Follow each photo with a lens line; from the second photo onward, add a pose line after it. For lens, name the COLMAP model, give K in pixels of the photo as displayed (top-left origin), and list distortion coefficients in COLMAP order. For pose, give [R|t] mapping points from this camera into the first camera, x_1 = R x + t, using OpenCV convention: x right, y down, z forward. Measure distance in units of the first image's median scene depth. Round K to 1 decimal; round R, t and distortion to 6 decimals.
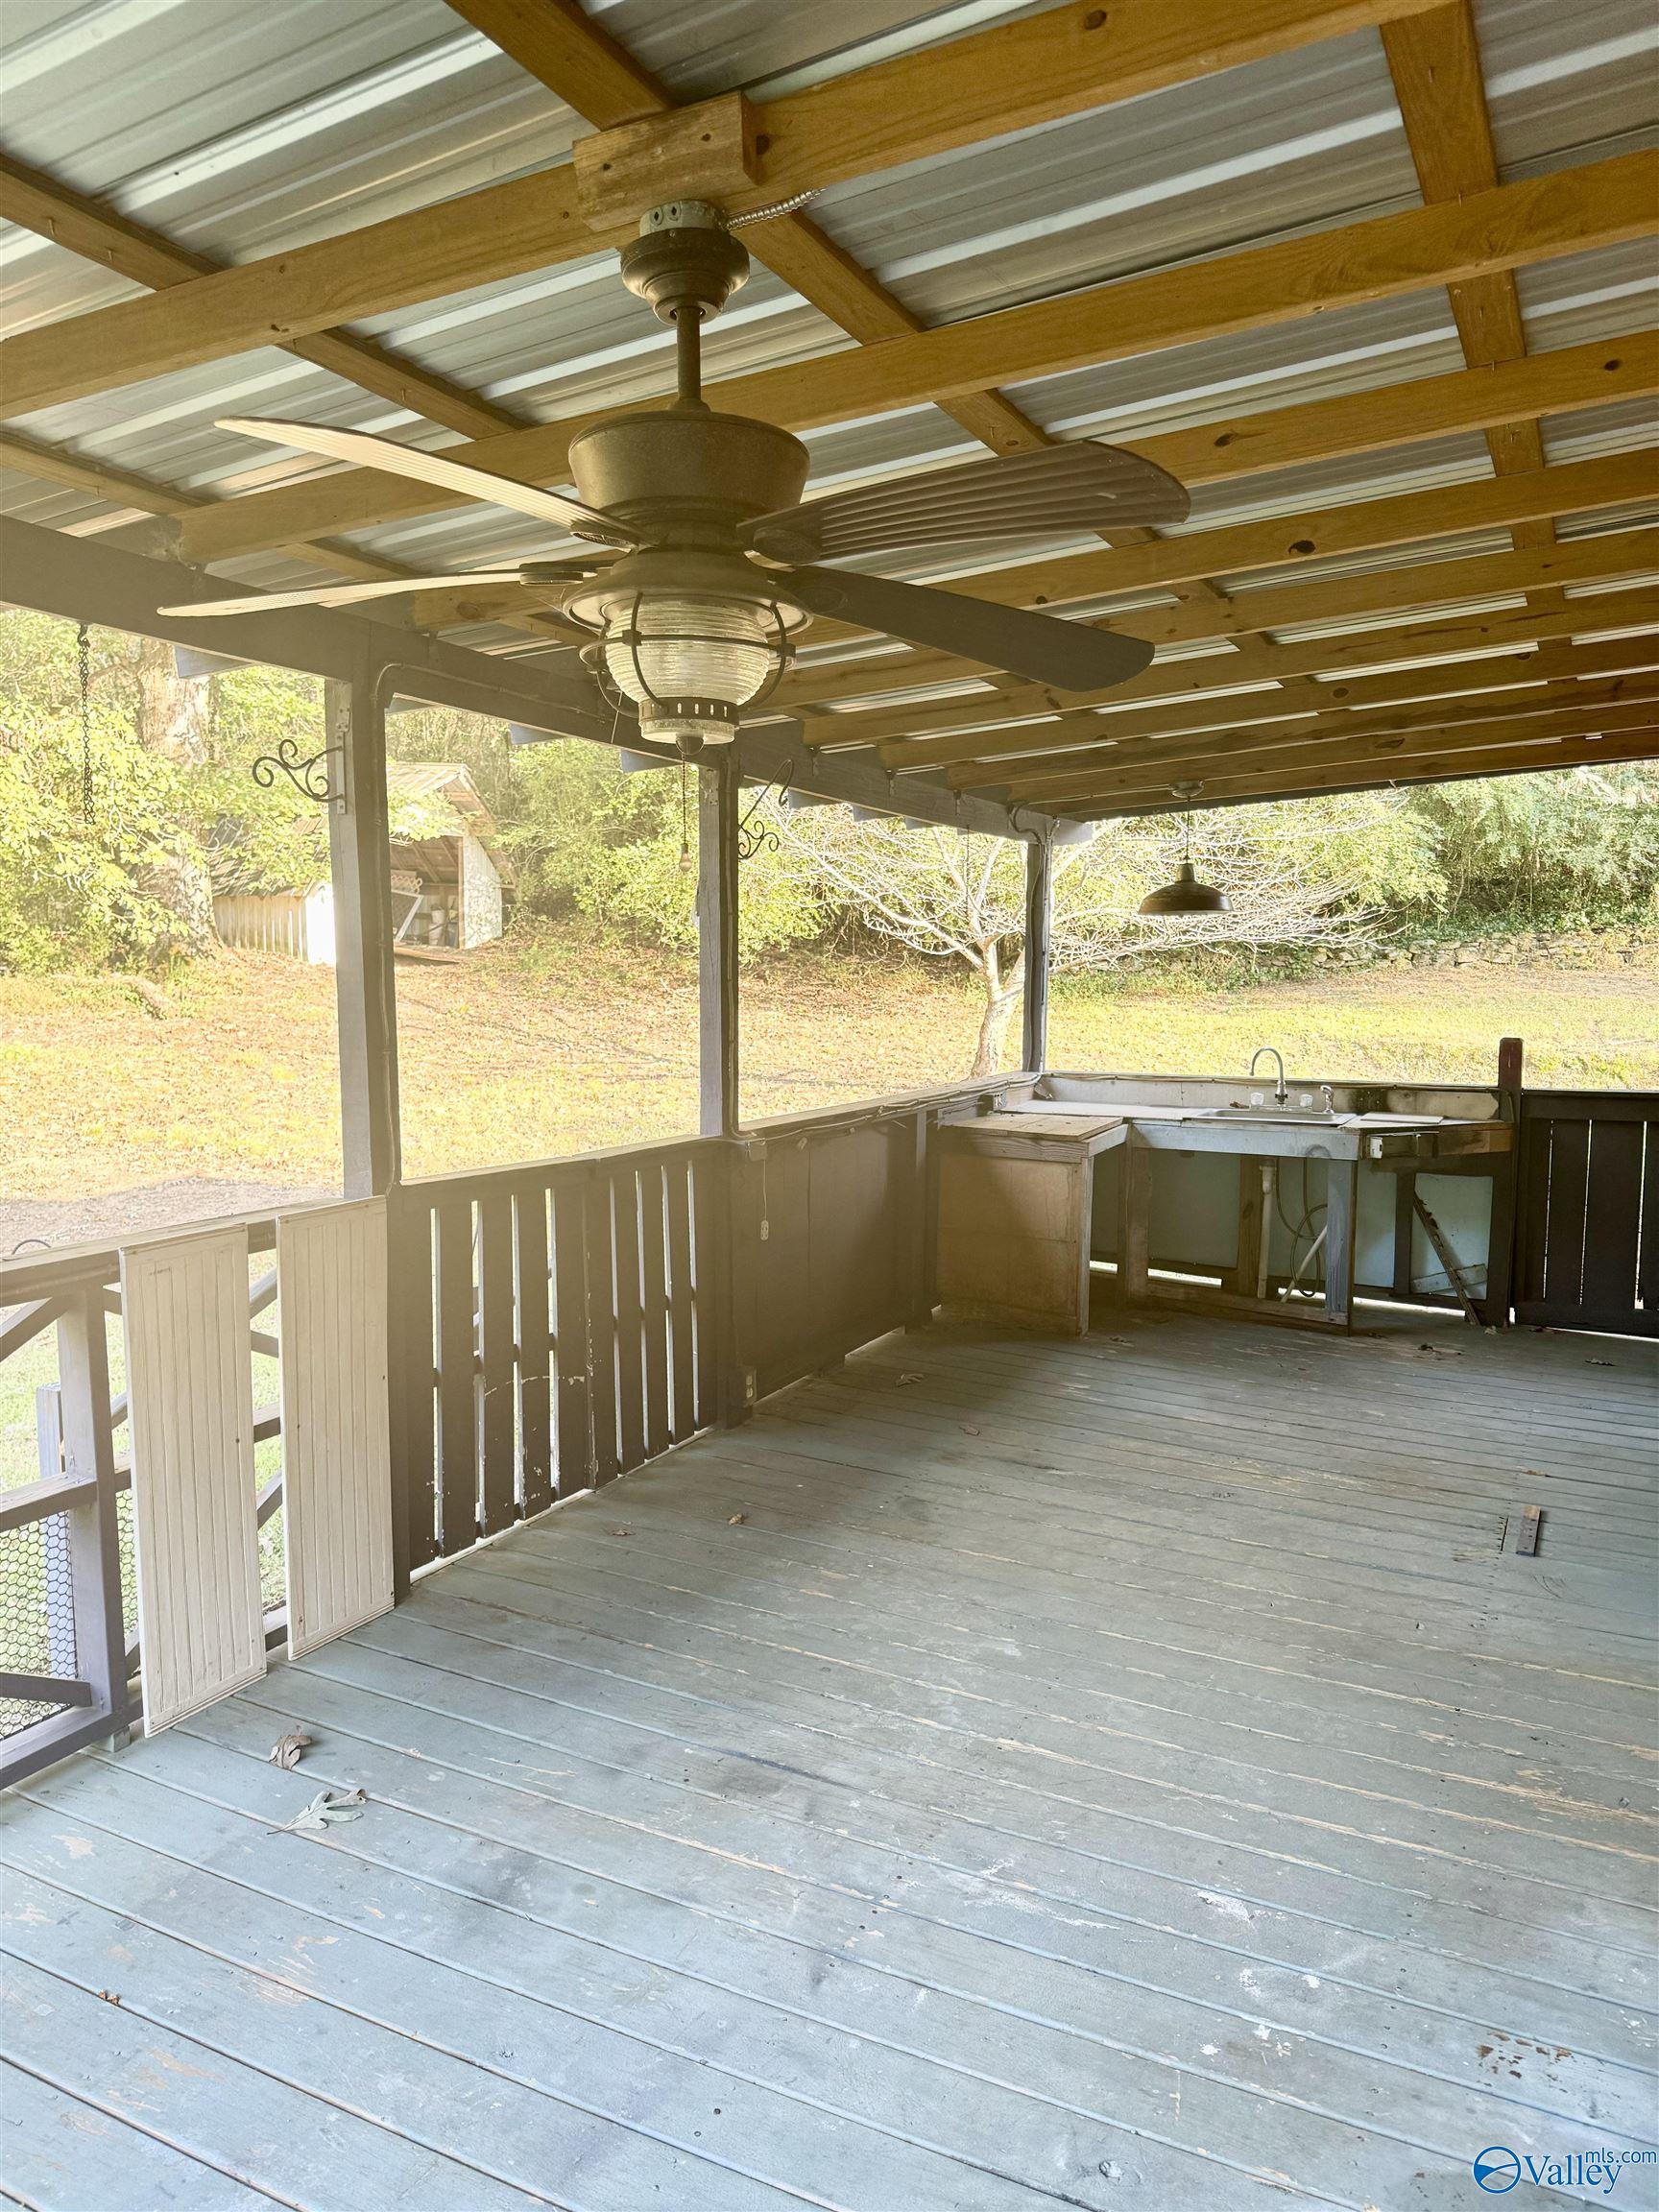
lens RADIAL K [[1492.9, 0, 829.5], [0, 1492.9, 1106.0], [0, 0, 1]] dist [0.054525, -0.002082]
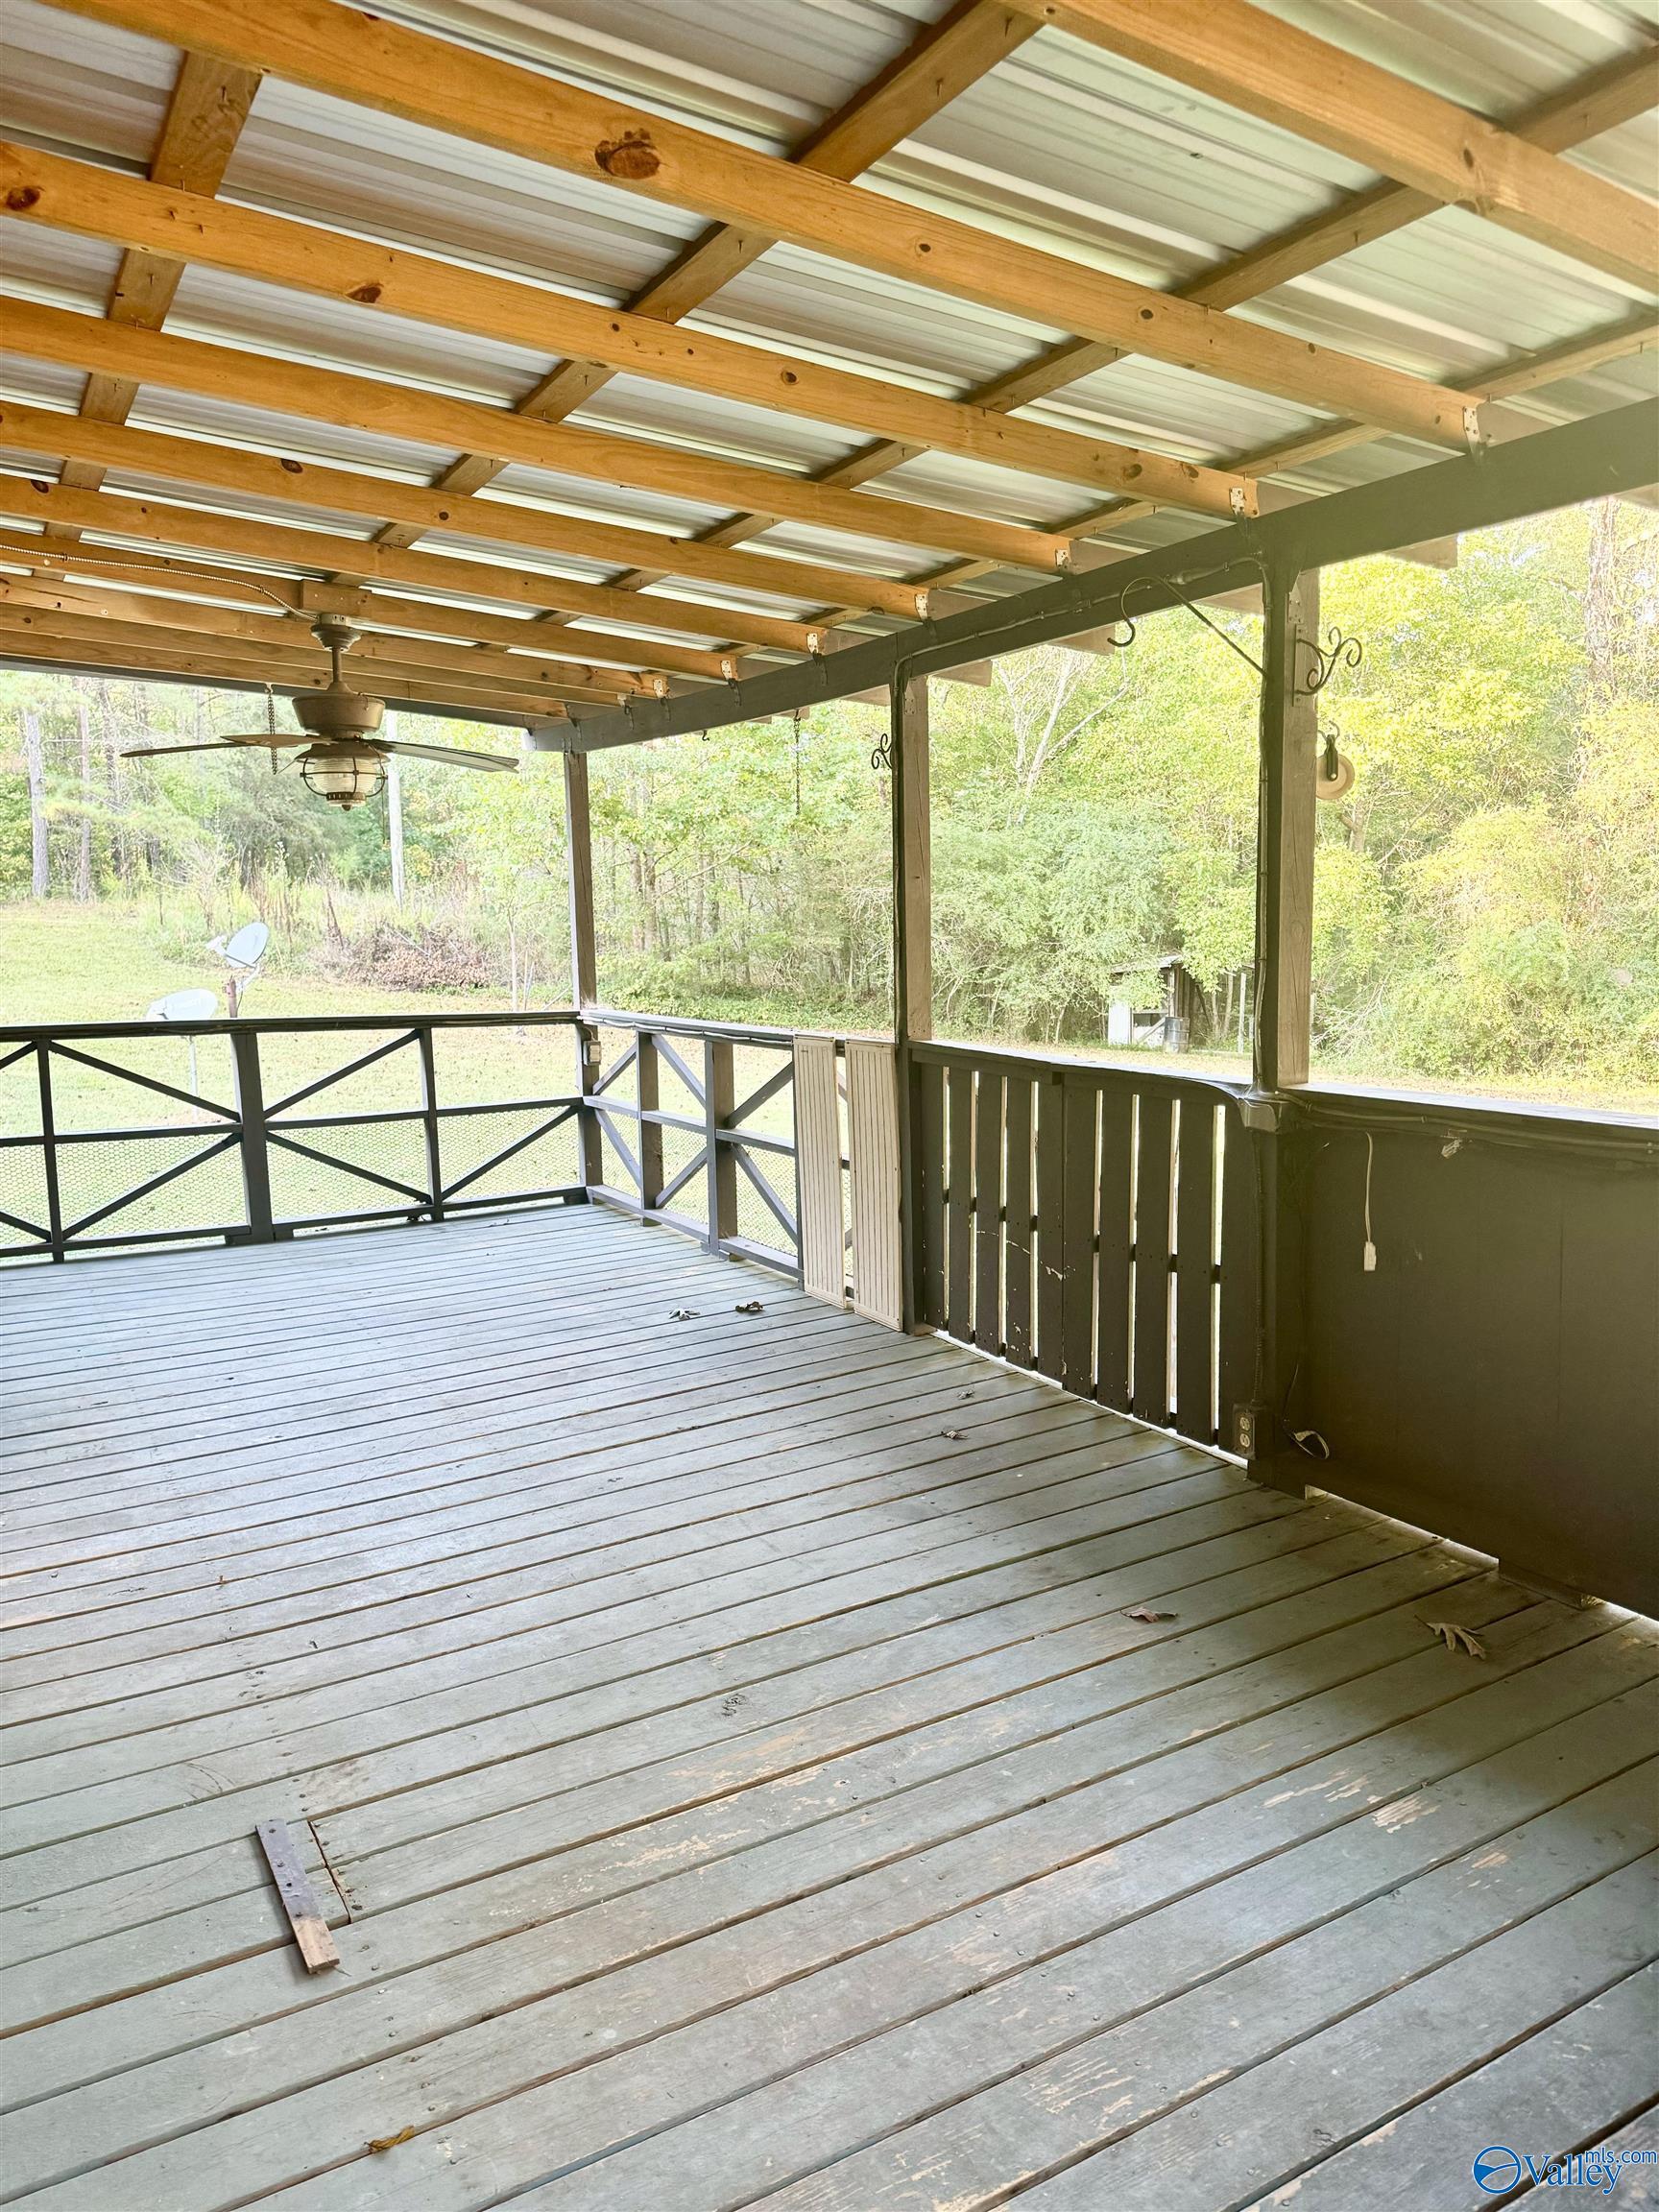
lens RADIAL K [[1593.3, 0, 937.1], [0, 1593.3, 1110.8], [0, 0, 1]] dist [0.007520, -0.001439]
pose [[-0.492637, 0.122329, -0.861594, 0.796678], [-0.058744, 0.983138, 0.173175, -0.113214], [0.868250, 0.135926, -0.477144, 1.413260]]
